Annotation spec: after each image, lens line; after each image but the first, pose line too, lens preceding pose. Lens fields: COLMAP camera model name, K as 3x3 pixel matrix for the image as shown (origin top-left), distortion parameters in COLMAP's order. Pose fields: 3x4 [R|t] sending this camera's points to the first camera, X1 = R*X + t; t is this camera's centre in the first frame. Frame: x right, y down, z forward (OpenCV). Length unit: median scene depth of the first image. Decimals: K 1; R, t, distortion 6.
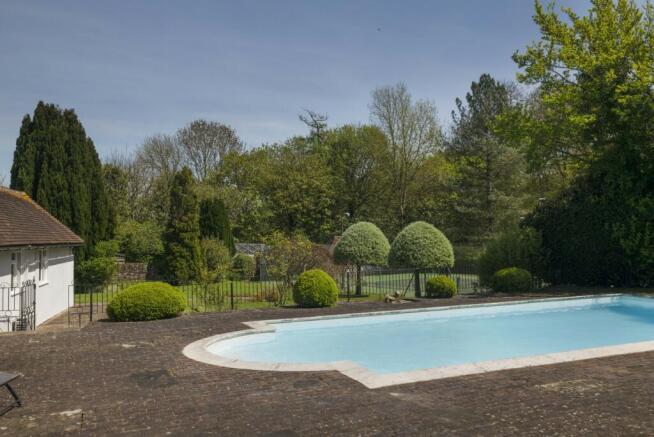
lens RADIAL K [[563.7, 0, 327.0], [0, 563.7, 218.5], [0, 0, 1]] dist [0.005404, 0.001223]
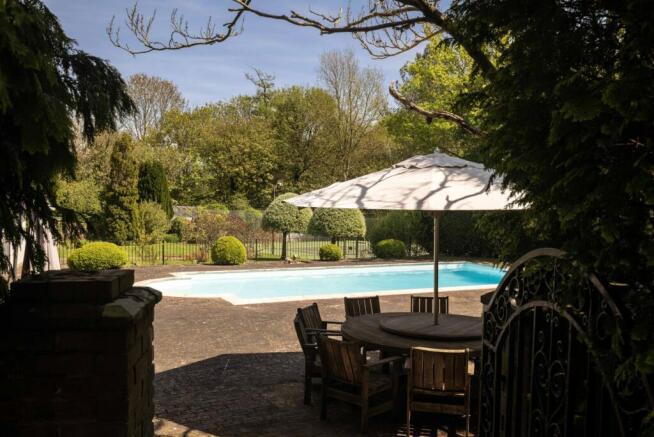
lens RADIAL K [[613.8, 0, 327.0], [0, 613.8, 218.5], [0, 0, 1]] dist [-0.007186, -0.006305]
pose [[0.996346, 0.033230, 0.078685, 0.024509], [-0.038271, 0.997252, 0.063439, -0.013010], [-0.076361, -0.066218, 0.994879, -0.112736]]
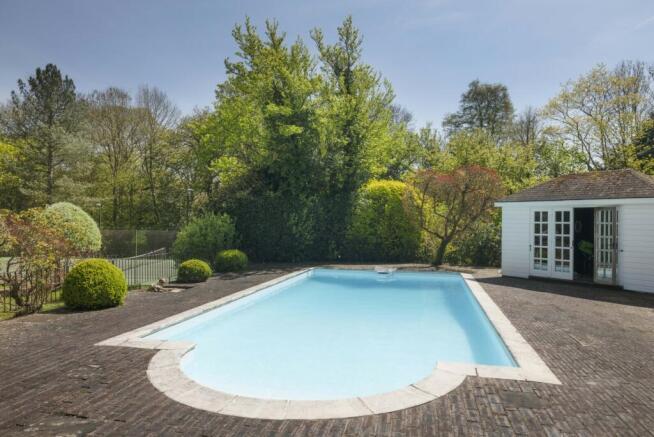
lens RADIAL K [[448.1, 0, 327.0], [0, 448.1, 218.5], [0, 0, 1]] dist [0.004985, 0.003376]
pose [[0.592164, 0.032469, 0.805163, -0.090054], [-0.051018, 0.998694, -0.002752, 0.005745], [-0.804201, -0.039448, 0.593047, 0.103463]]
